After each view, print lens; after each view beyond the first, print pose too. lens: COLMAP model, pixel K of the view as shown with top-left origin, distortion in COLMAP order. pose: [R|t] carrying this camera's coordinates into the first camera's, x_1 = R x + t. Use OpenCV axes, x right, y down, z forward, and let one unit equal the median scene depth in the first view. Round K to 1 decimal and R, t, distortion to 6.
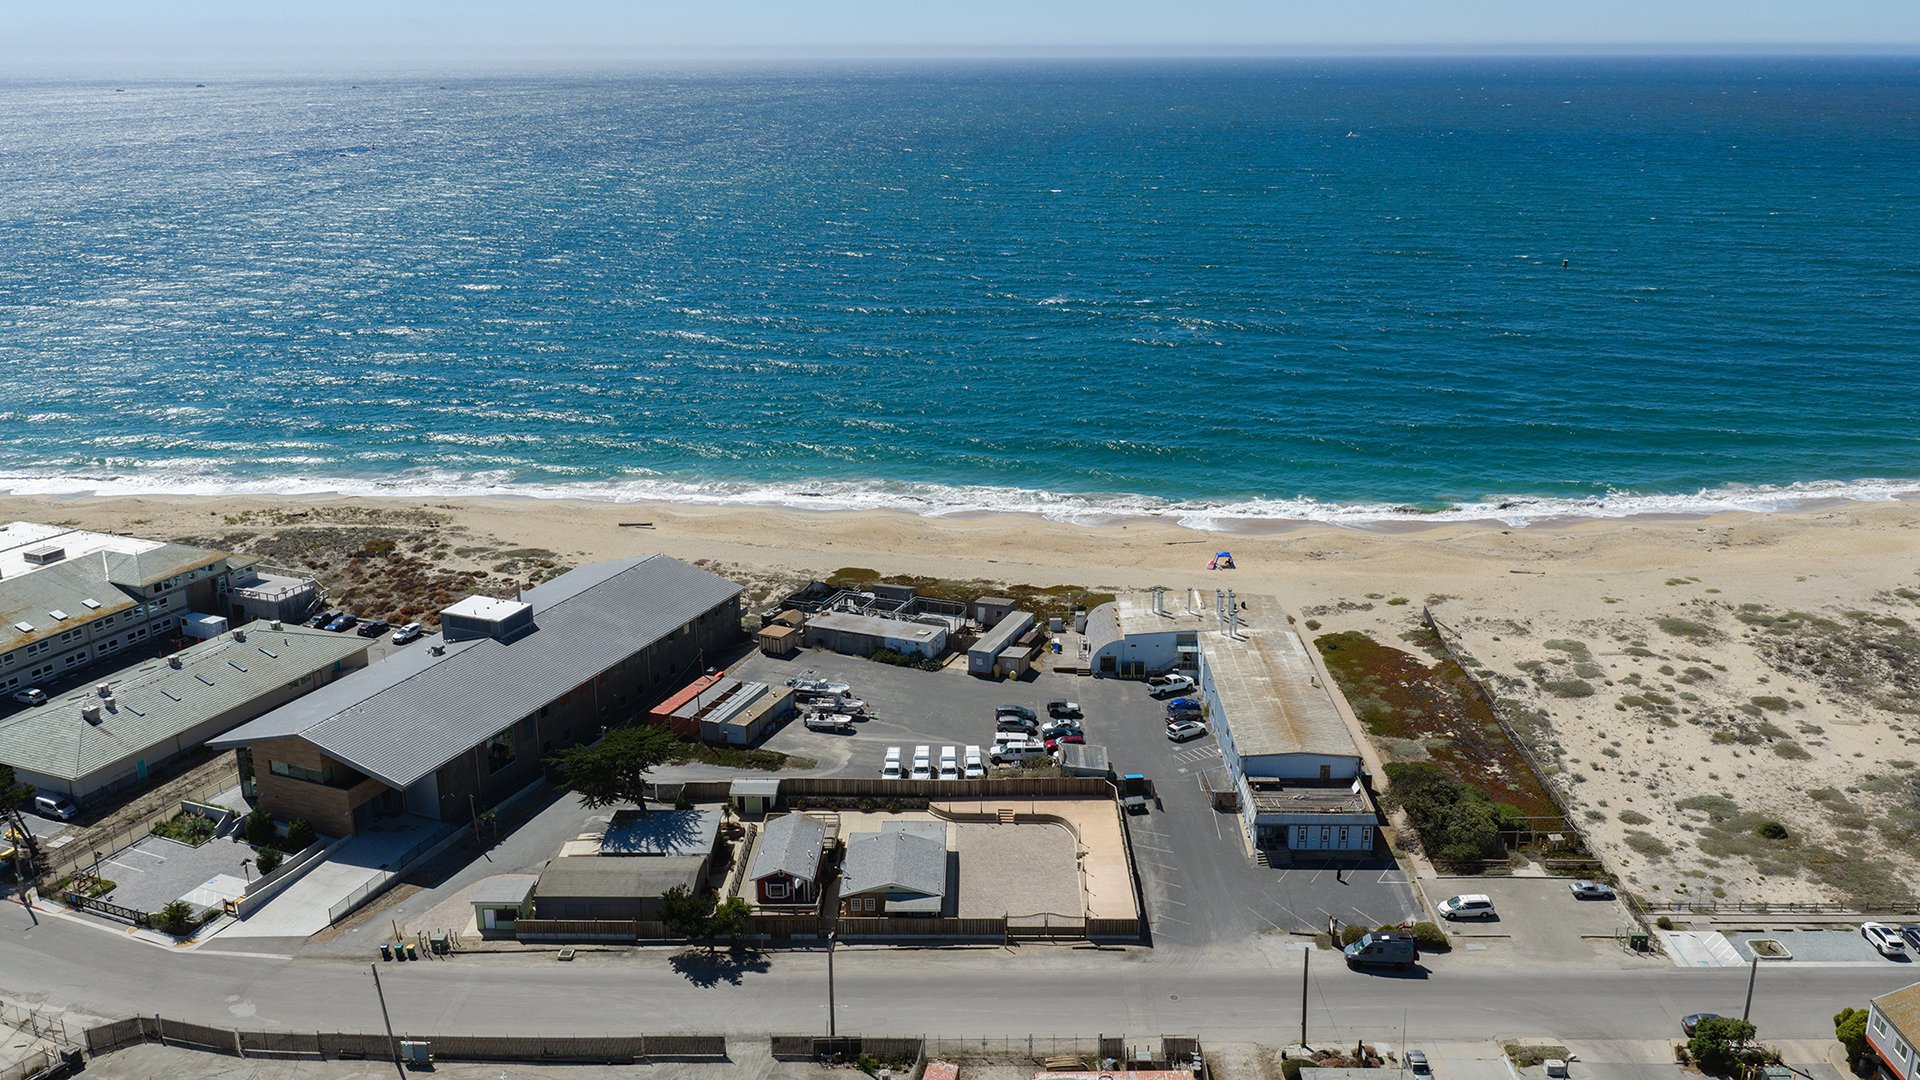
lens RADIAL K [[1657.3, 0, 960.0], [0, 1657.3, 540.0], [0, 0, 1]] dist [0.009857, -0.000494]
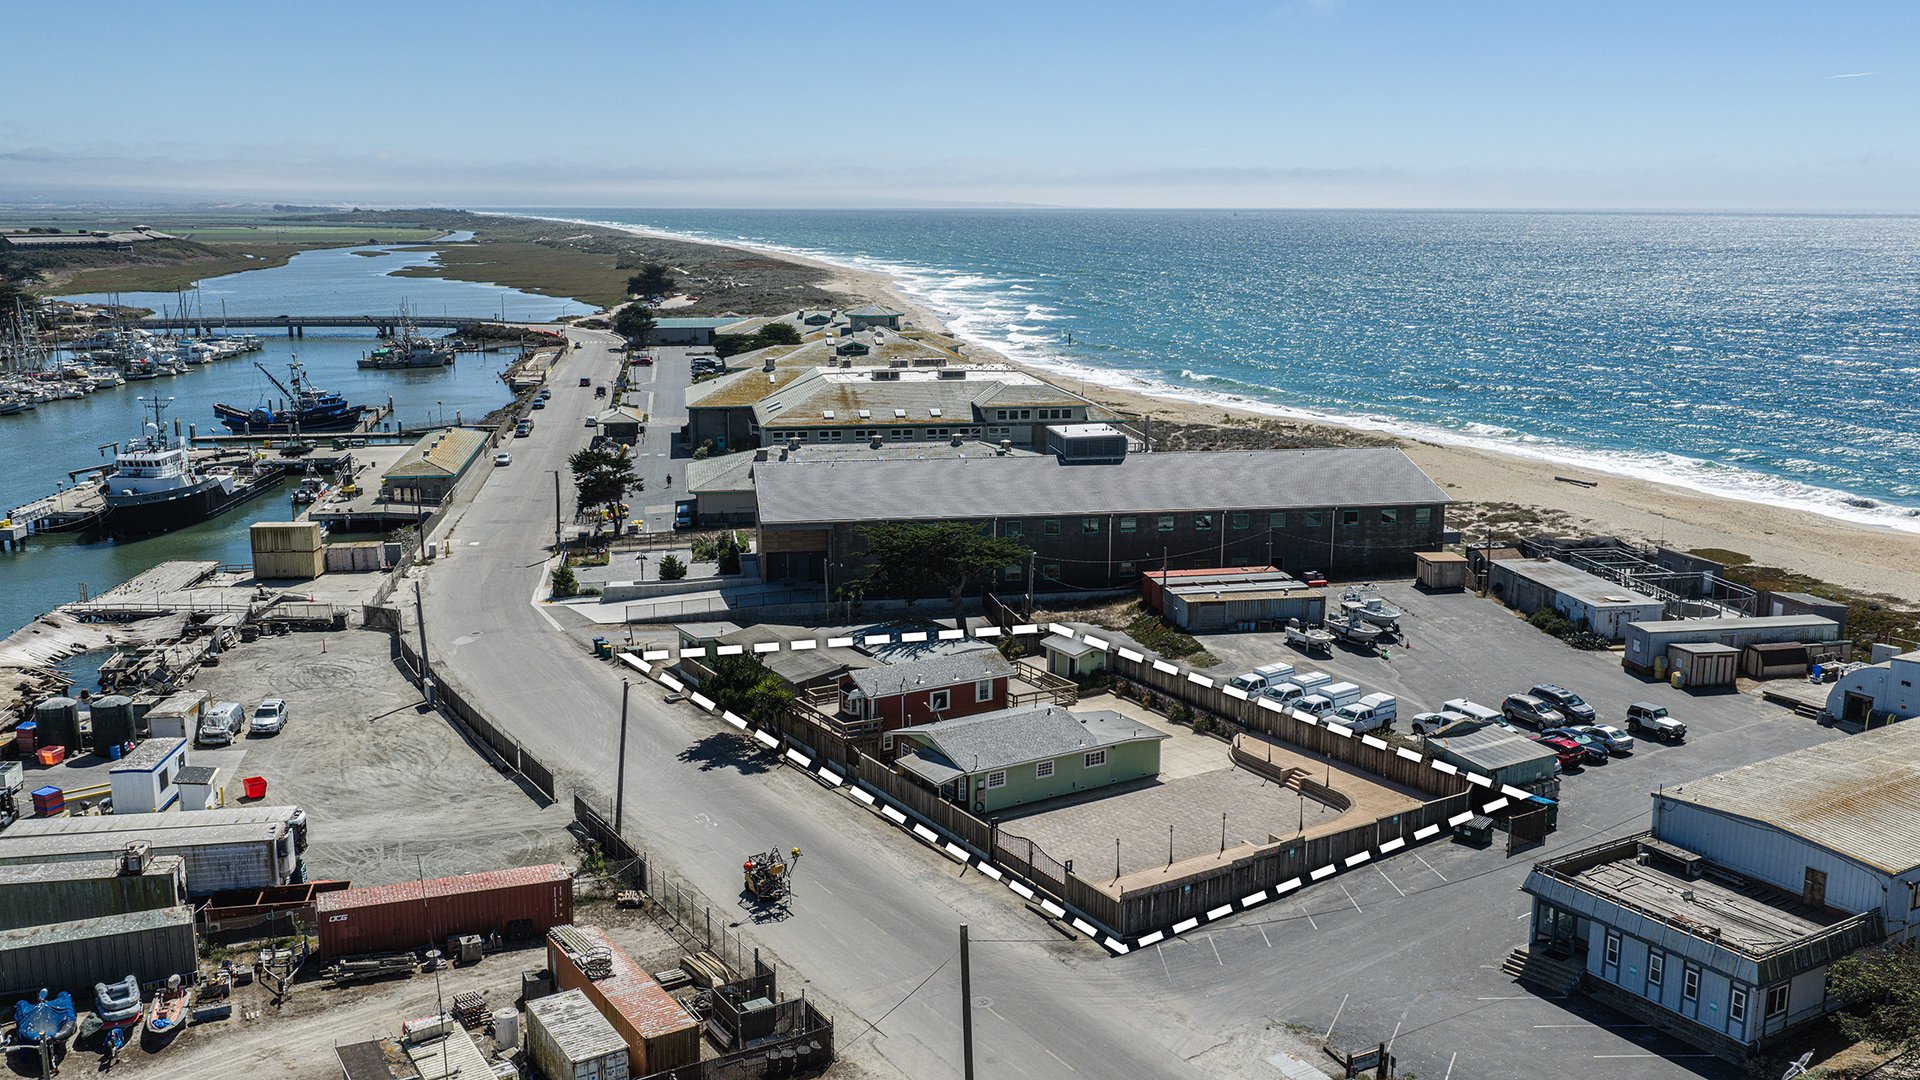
lens RADIAL K [[1696.6, 0, 960.0], [0, 1696.6, 540.0], [0, 0, 1]] dist [0.013824, -0.012797]
pose [[0.520397, 0.164046, -0.838019, 0.460423], [-0.245720, 0.968633, 0.037026, 0.085753], [0.817807, 0.186650, 0.544383, 0.523413]]
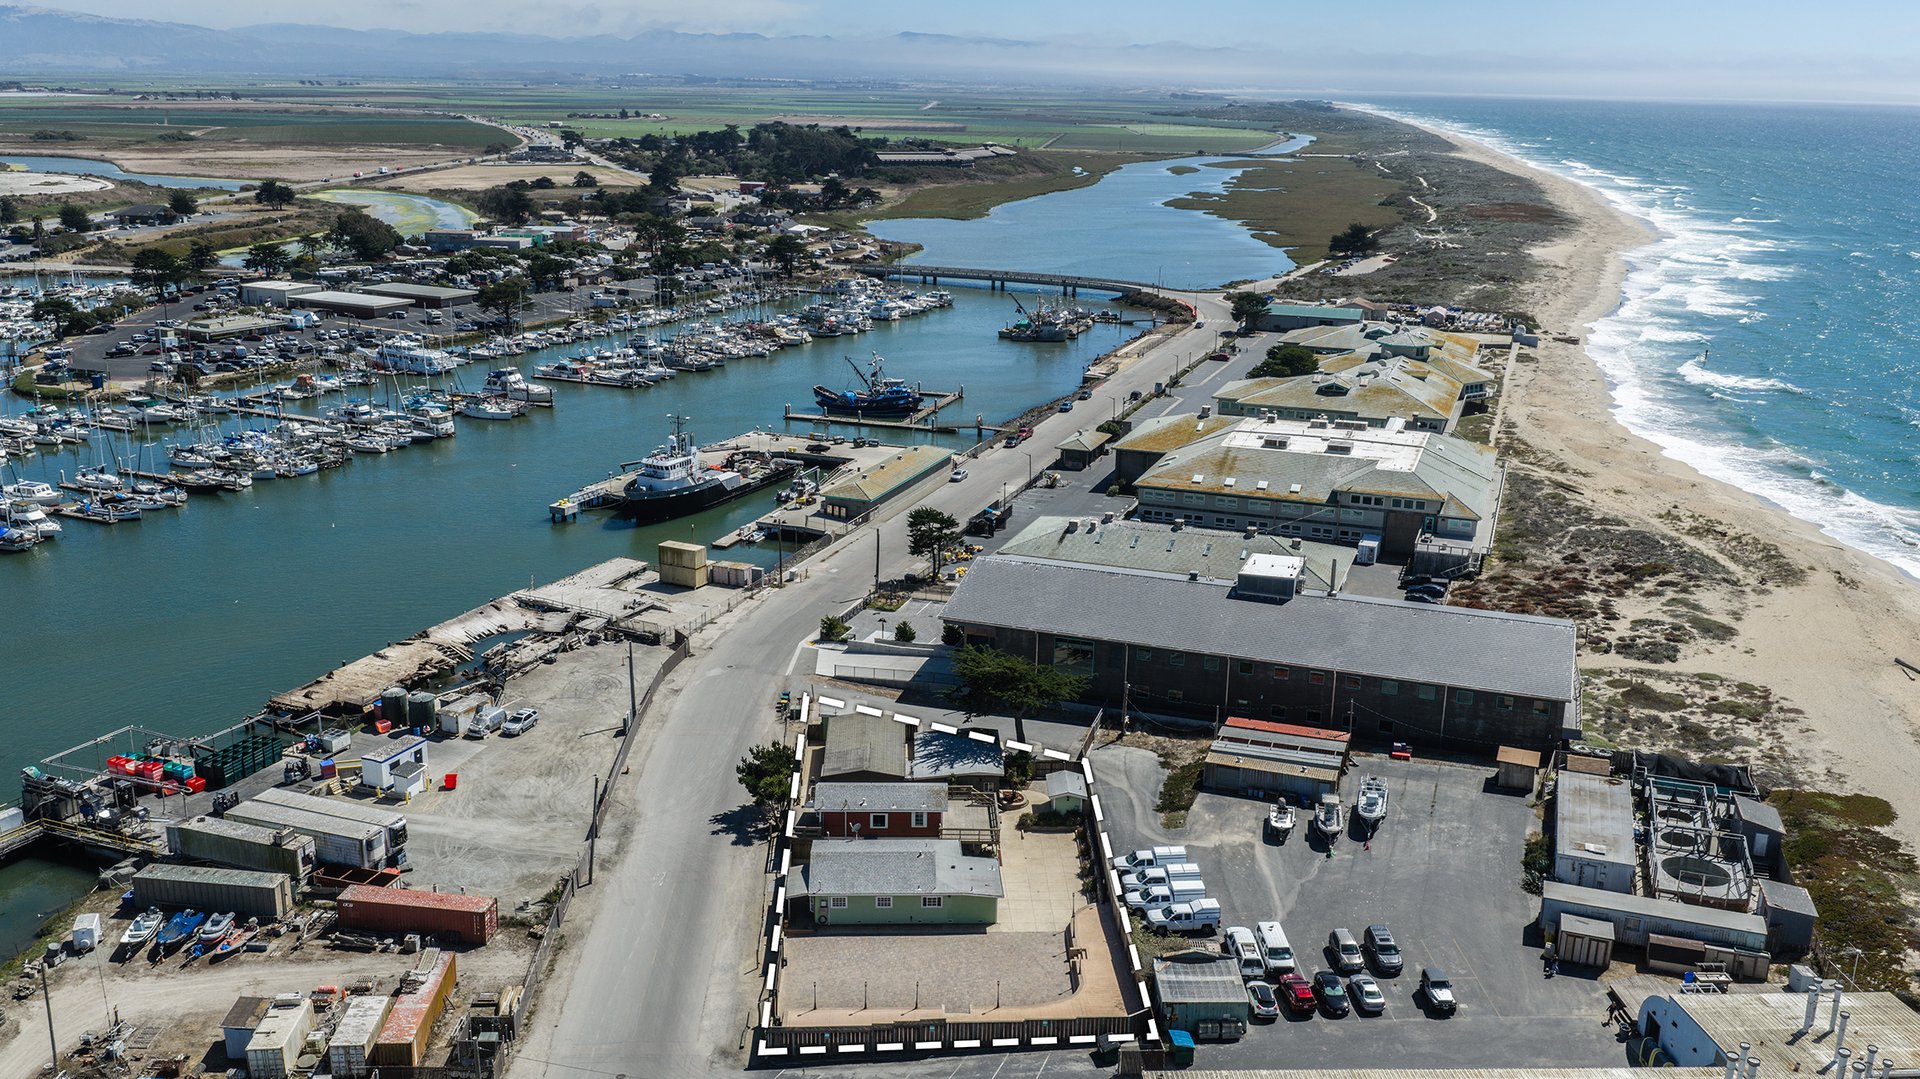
lens RADIAL K [[1696.6, 0, 960.0], [0, 1696.6, 539.5], [0, 0, 1]] dist [0.013824, -0.012797]
pose [[0.018506, 0.268466, -0.963111, 0.683146], [-0.298517, 0.920824, 0.250942, -0.174333], [0.954225, 0.282861, 0.097182, 0.800195]]
